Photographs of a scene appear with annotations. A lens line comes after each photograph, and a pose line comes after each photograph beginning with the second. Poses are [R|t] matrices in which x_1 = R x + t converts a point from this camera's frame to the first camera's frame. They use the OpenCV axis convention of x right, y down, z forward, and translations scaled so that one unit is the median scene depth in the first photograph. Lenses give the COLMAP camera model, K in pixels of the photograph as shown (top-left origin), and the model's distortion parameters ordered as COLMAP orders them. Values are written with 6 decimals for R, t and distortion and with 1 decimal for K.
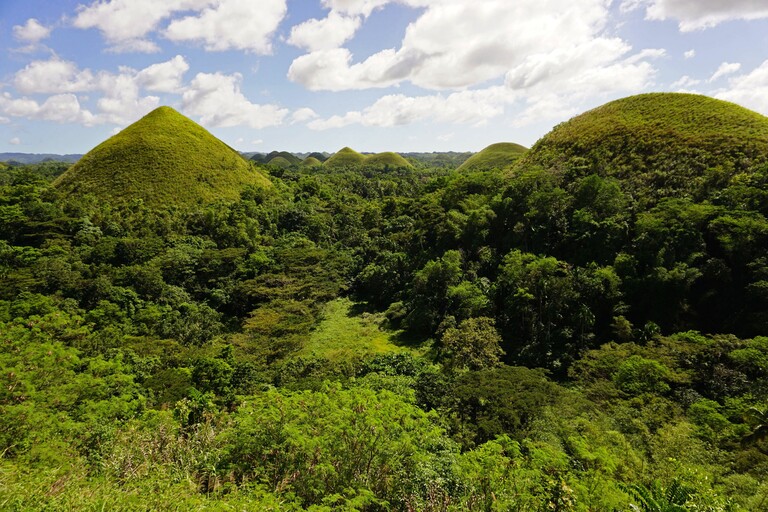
lens RADIAL K [[506.9, 0, 384.0], [0, 506.9, 256.0], [0, 0, 1]] dist [-0.053202, 0.002003]
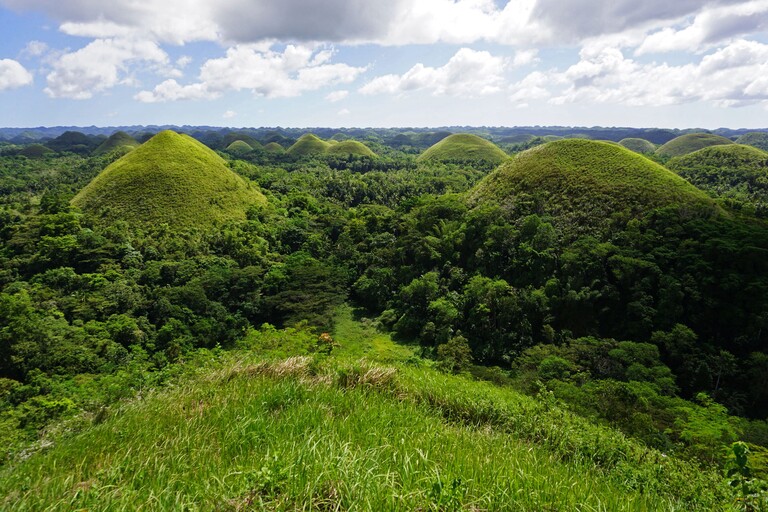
lens RADIAL K [[506.9, 0, 384.0], [0, 506.9, 256.0], [0, 0, 1]] dist [-0.053202, 0.002003]
pose [[0.996798, -0.015831, 0.078384, -0.080602], [0.012751, 0.999133, 0.039633, -0.094015], [-0.078943, -0.038506, 0.996135, -0.281440]]
